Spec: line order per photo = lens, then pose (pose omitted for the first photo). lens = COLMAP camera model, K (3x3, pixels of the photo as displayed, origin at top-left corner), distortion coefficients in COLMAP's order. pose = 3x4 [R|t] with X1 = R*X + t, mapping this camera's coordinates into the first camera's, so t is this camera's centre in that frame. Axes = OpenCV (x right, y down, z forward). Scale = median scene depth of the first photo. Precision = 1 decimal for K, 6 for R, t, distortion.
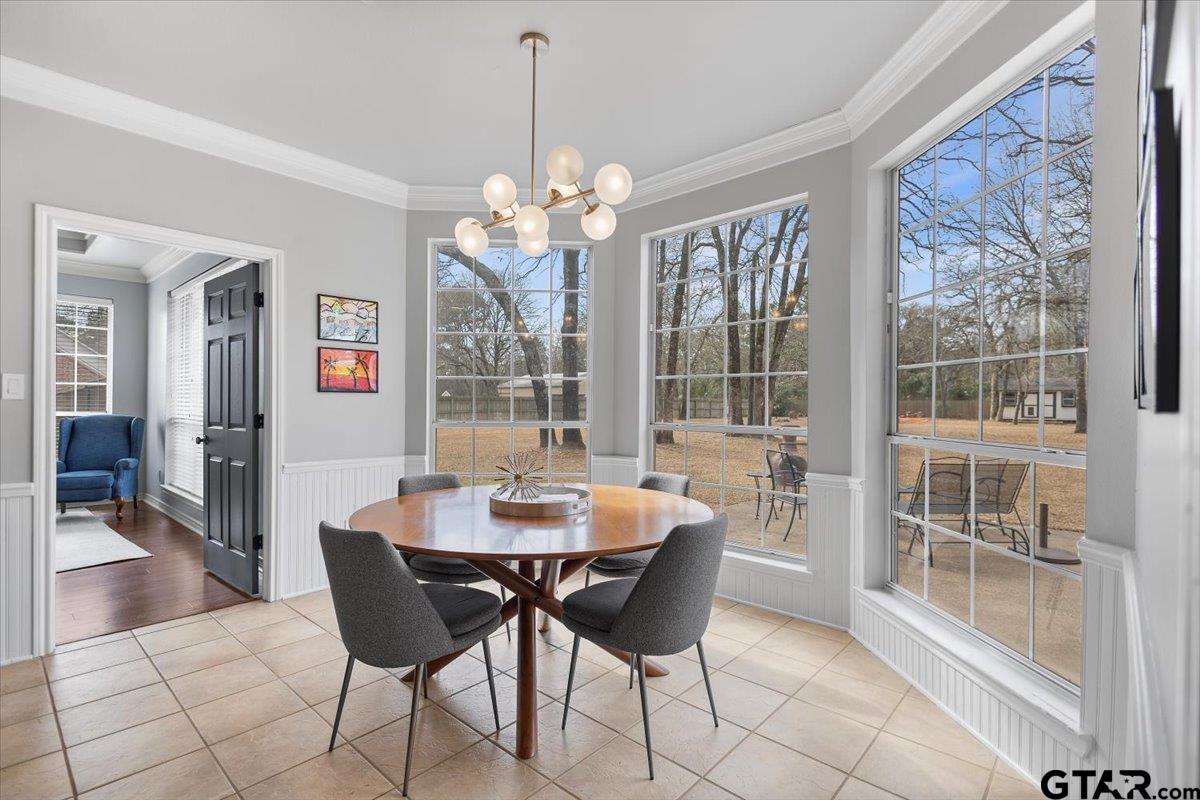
lens RADIAL K [[565.1, 0, 599.0], [0, 565.1, 402.5], [0, 0, 1]] dist [0.001041, 0.000105]
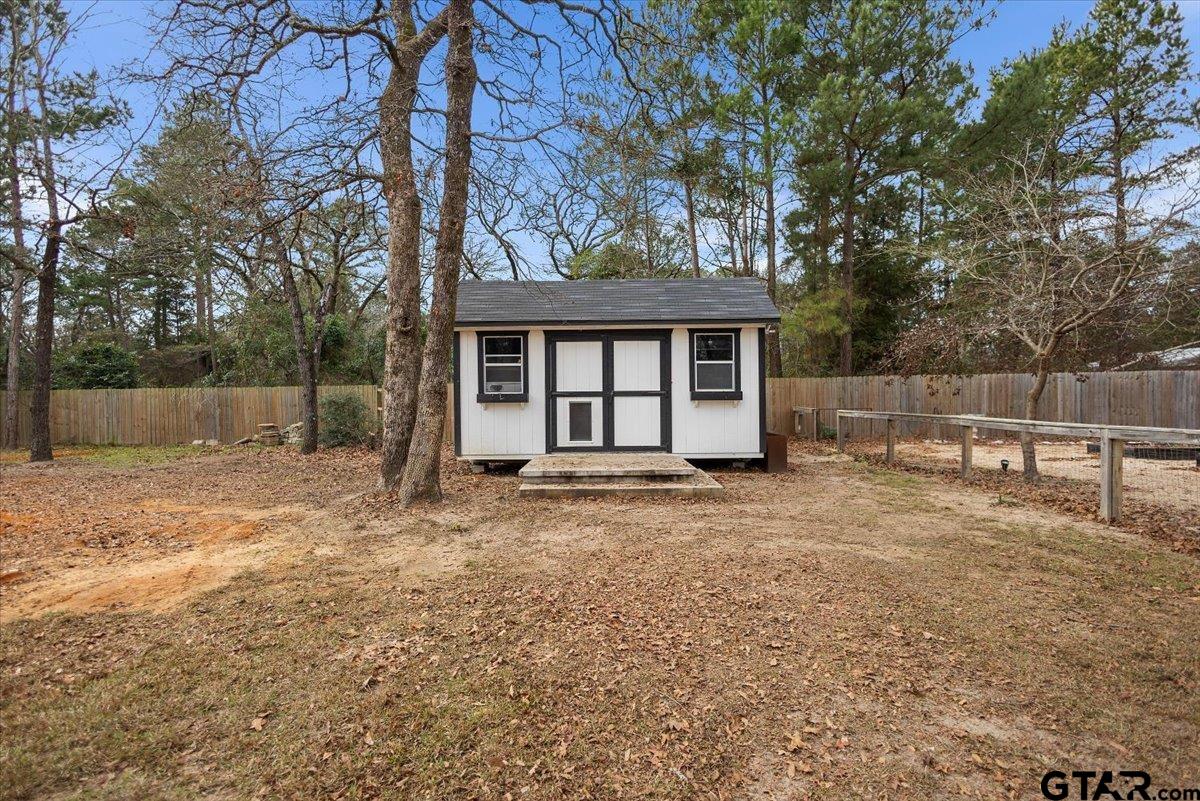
lens RADIAL K [[565.1, 0, 600.2], [0, 565.1, 401.8], [0, 0, 1]] dist [0.001041, 0.000105]
pose [[0.766689, -0.006166, 0.641989, 0.642052], [0.008837, 0.999960, -0.000951, 0.008598], [-0.641957, 0.006402, 0.766714, 0.843951]]
